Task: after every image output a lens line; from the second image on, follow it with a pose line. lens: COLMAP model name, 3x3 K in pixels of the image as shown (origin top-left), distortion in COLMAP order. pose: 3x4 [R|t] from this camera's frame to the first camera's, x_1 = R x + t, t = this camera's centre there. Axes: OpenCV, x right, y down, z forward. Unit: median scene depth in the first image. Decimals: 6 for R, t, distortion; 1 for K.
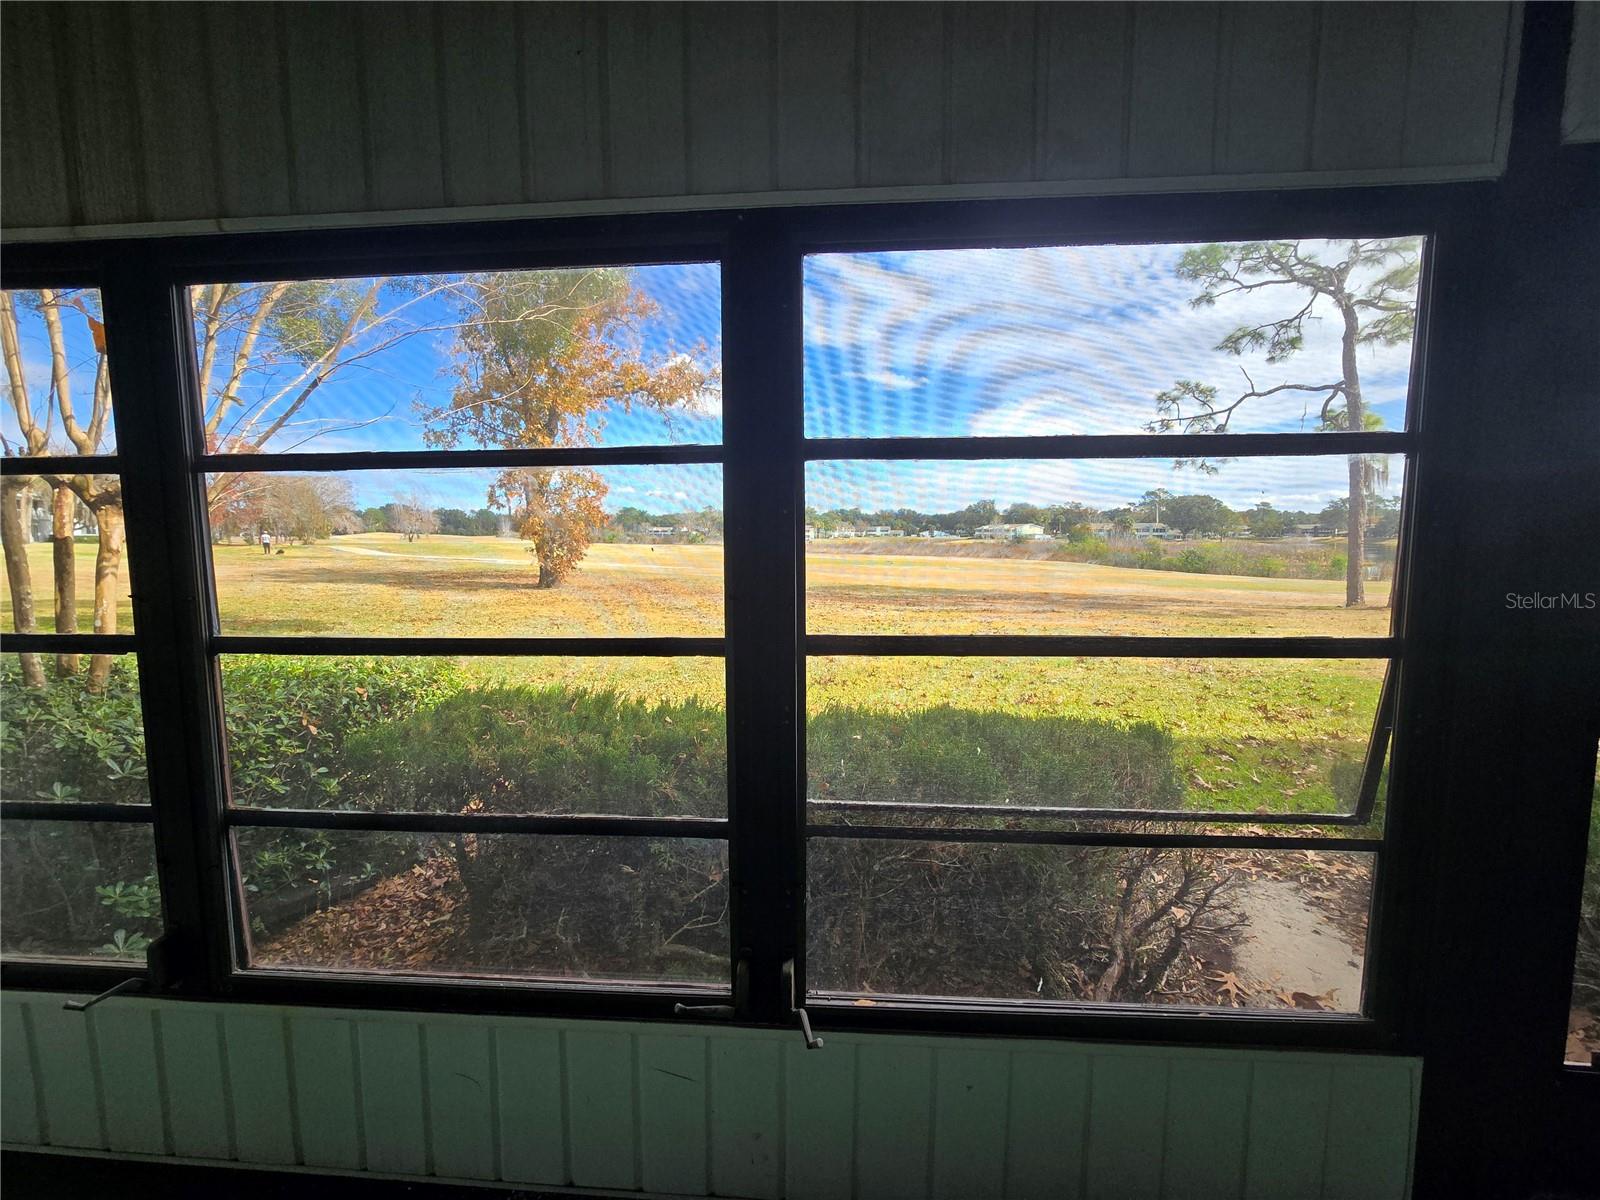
lens RADIAL K [[657.4, 0, 803.3], [0, 657.4, 590.8], [0, 0, 1]] dist [-0.002683, 0.000294]
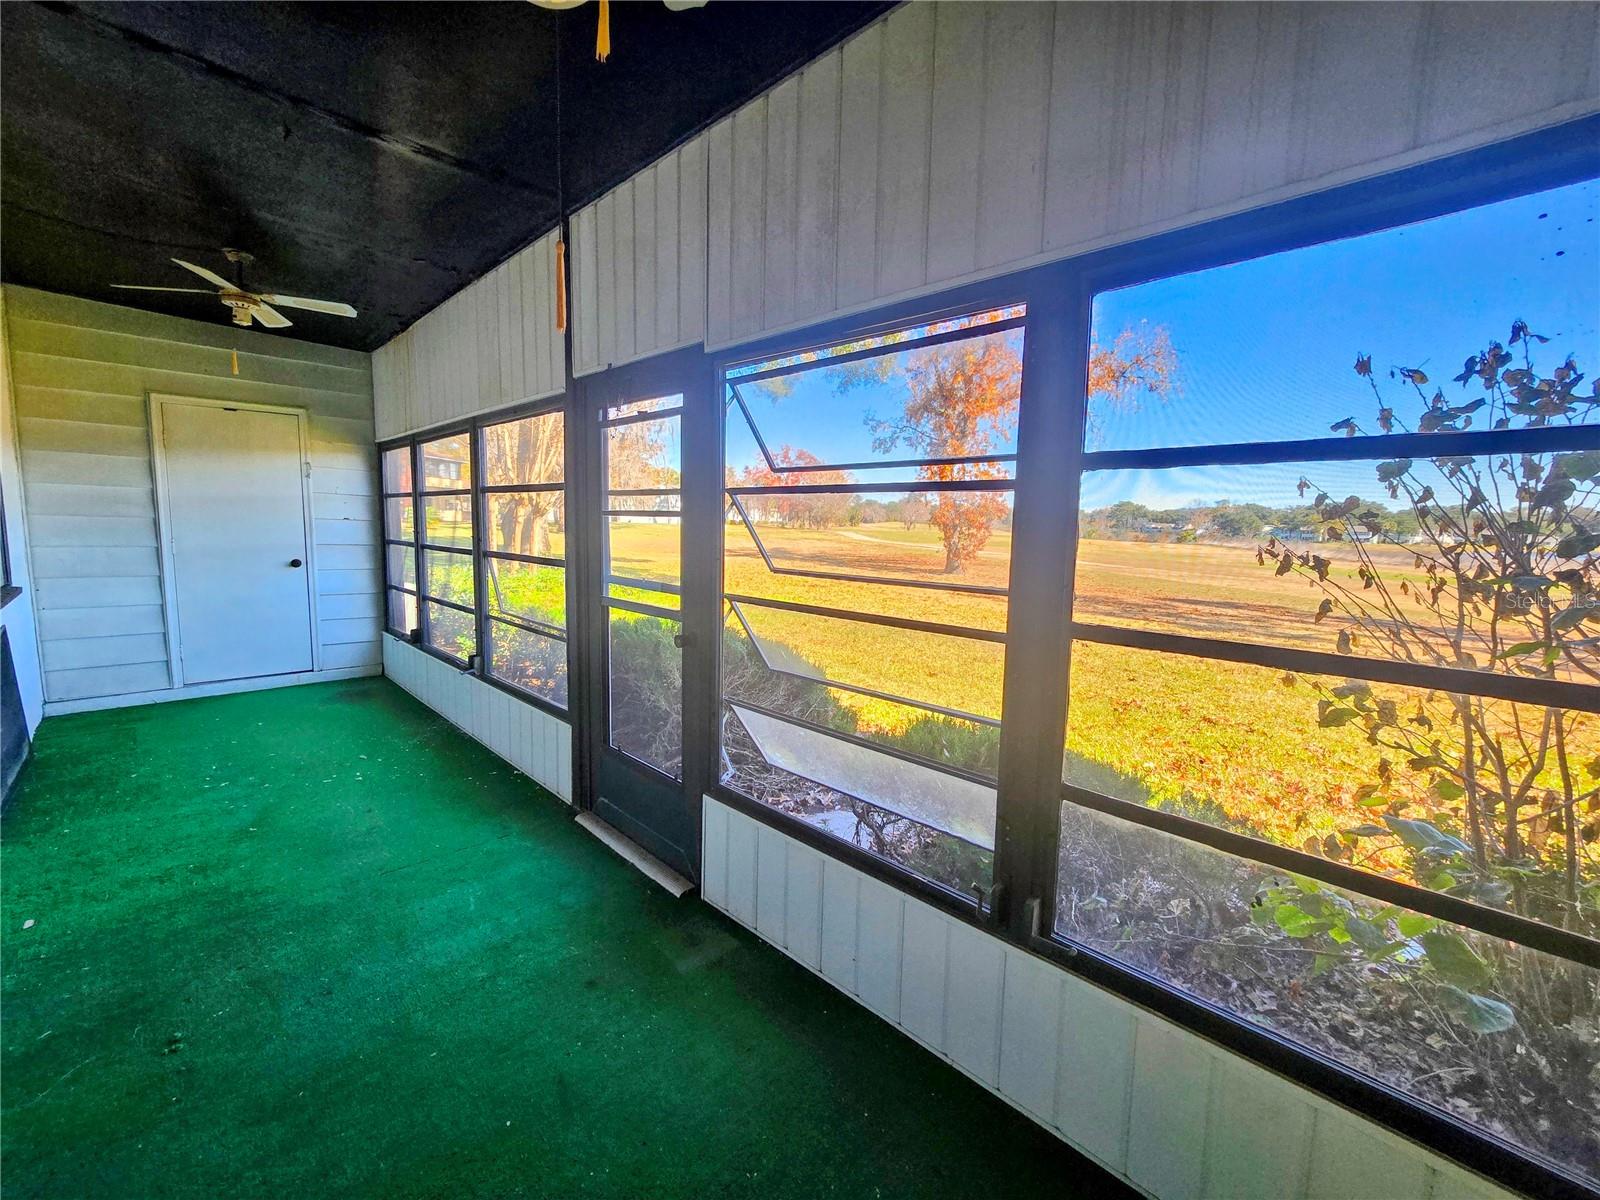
lens RADIAL K [[657.4, 0, 803.3], [0, 657.4, 590.8], [0, 0, 1]] dist [-0.002683, 0.000294]
pose [[0.754856, 0.092294, -0.649364, 0.144676], [-0.086340, 0.995417, 0.041112, 0.000223], [0.650183, 0.025032, 0.759365, -0.016575]]
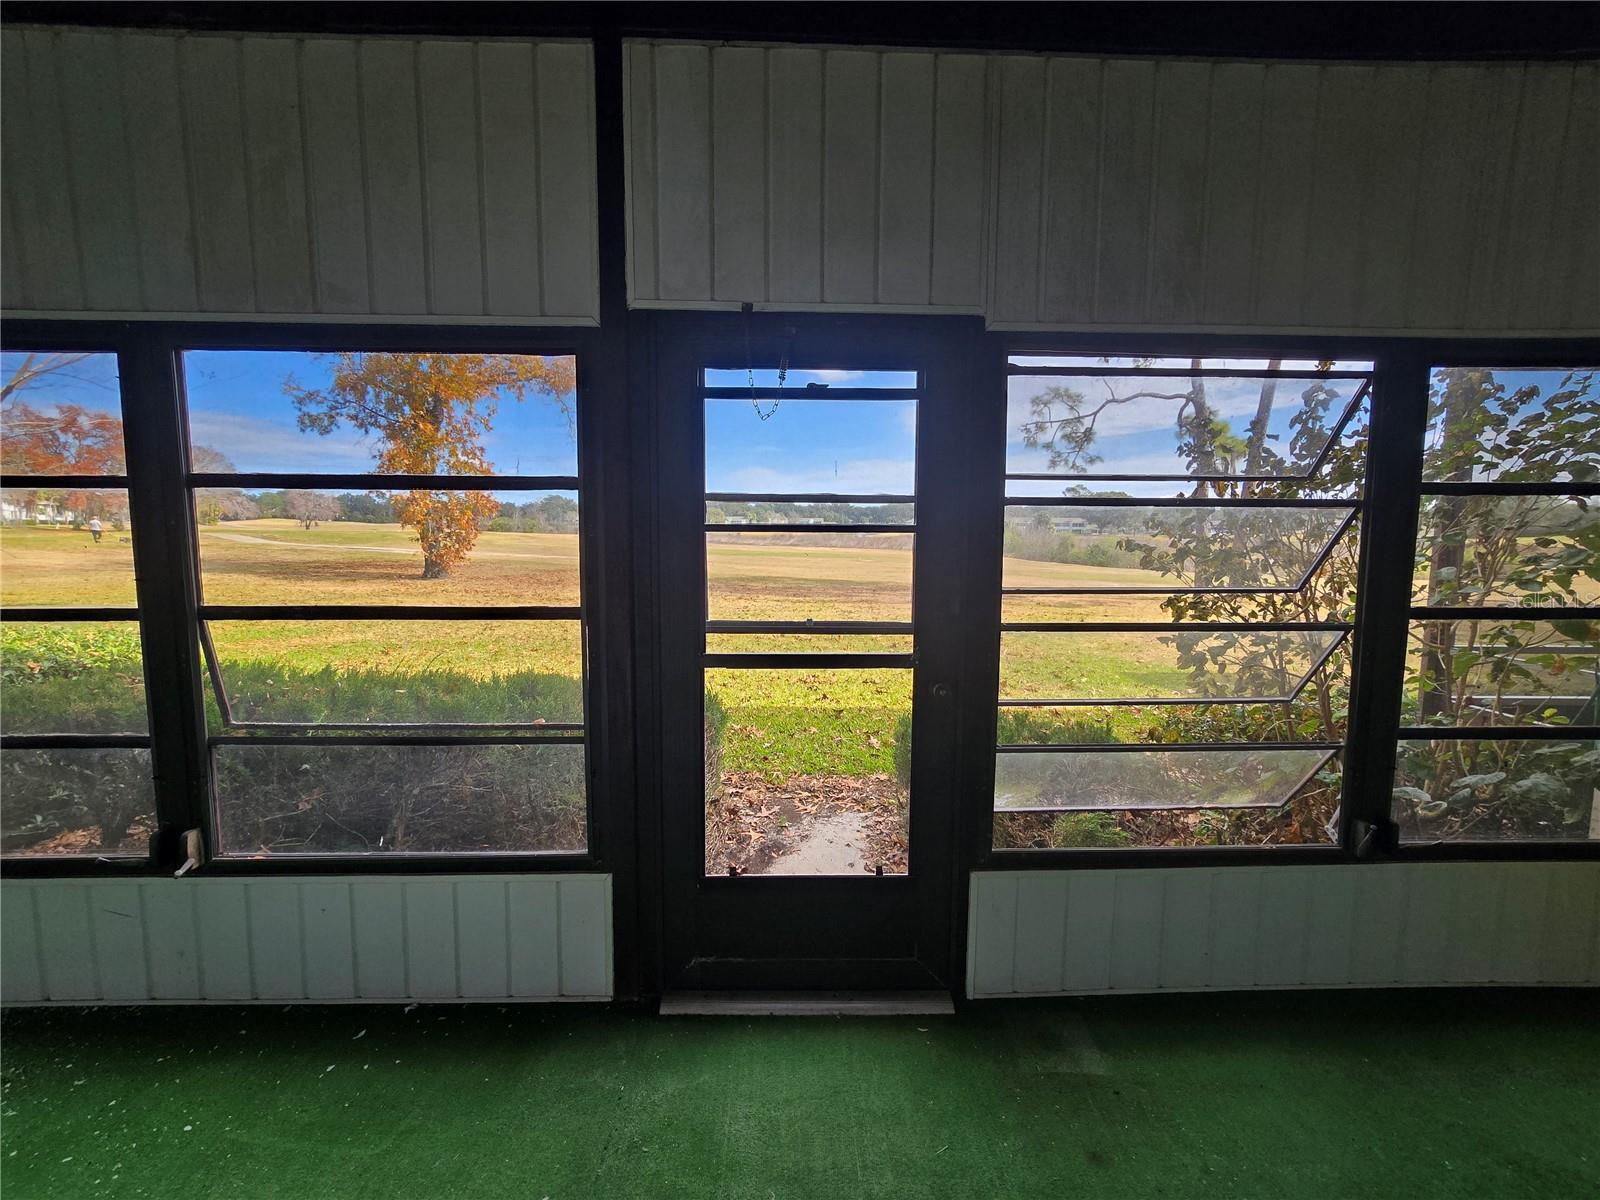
lens RADIAL K [[664.3, 0, 802.0], [0, 664.3, 583.3], [0, 0, 1]] dist [-0.001417, 0.000165]
pose [[0.995432, 0.002147, 0.095448, 0.055232], [-0.002213, 0.999997, 0.000579, 0.000652], [-0.095447, -0.000787, 0.995434, -0.027811]]
